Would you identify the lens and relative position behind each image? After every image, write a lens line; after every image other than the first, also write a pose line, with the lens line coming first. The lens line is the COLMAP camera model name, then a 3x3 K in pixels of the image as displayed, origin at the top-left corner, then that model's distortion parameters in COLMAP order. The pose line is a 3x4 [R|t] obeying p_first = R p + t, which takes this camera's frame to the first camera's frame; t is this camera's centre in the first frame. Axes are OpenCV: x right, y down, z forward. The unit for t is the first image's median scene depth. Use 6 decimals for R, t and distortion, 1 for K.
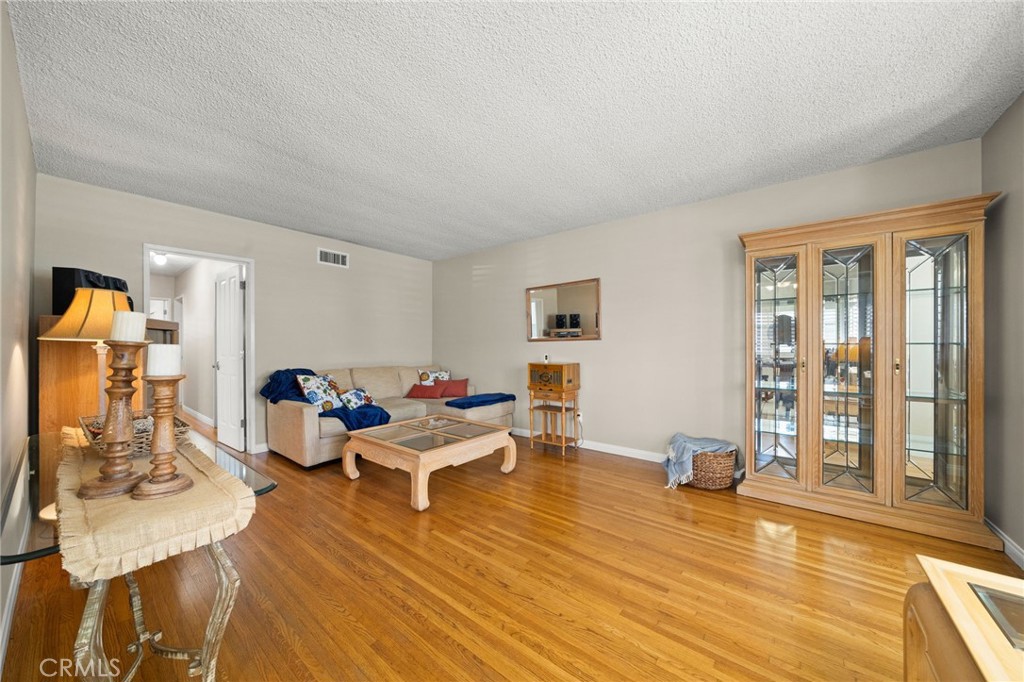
lens RADIAL K [[354.8, 0, 510.1], [0, 354.8, 343.7], [0, 0, 1]] dist [-0.015187, 0.000038]
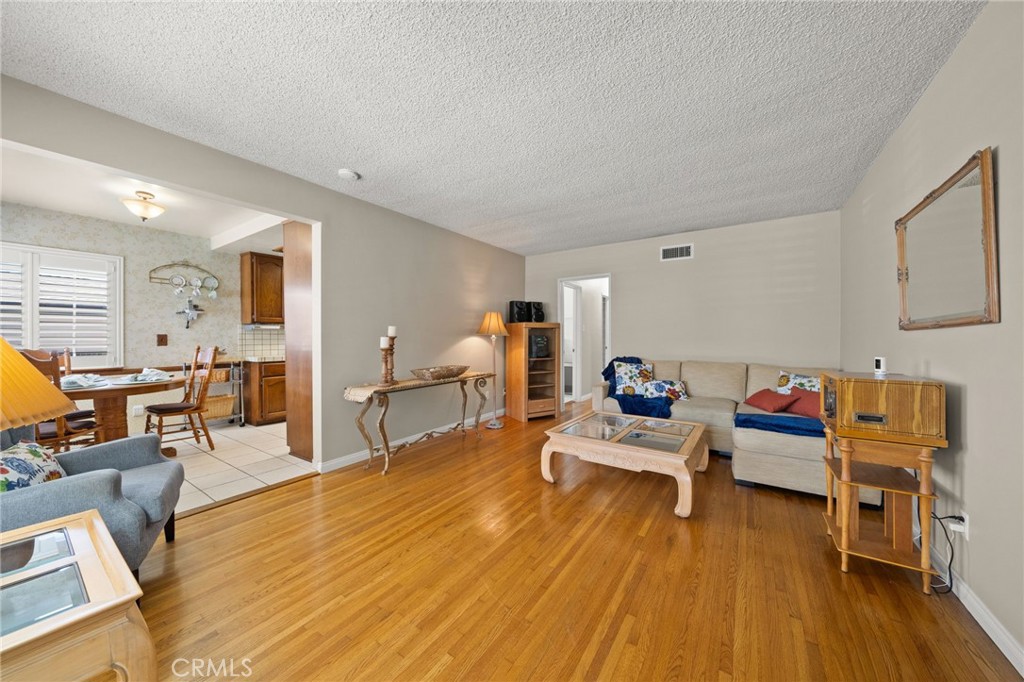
lens RADIAL K [[354.8, 0, 510.1], [0, 354.8, 343.7], [0, 0, 1]] dist [-0.015187, 0.000038]
pose [[0.080034, 0.022631, -0.996535, 0.577112], [0.002551, 0.999734, 0.022909, -0.002256], [0.996789, -0.004376, 0.079955, 0.512889]]
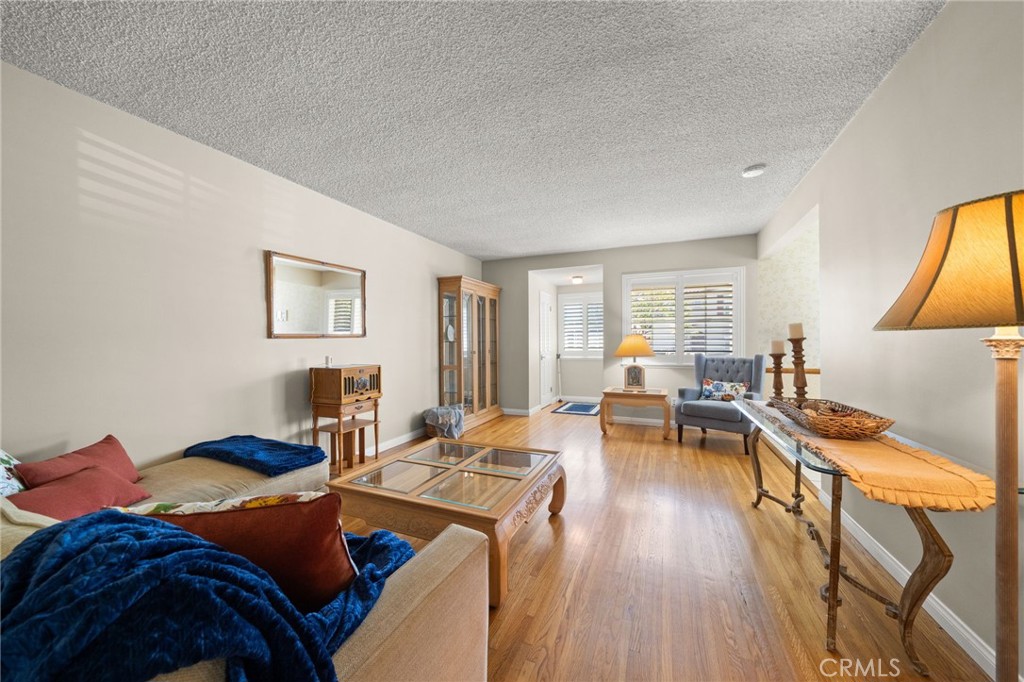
lens RADIAL K [[354.8, 0, 510.1], [0, 354.8, 343.7], [0, 0, 1]] dist [-0.015187, 0.000038]
pose [[-0.258759, 0.005212, 0.965928, -0.749455], [0.002676, 0.999985, -0.004678, 0.009662], [-0.965938, 0.001374, -0.258769, 0.882724]]
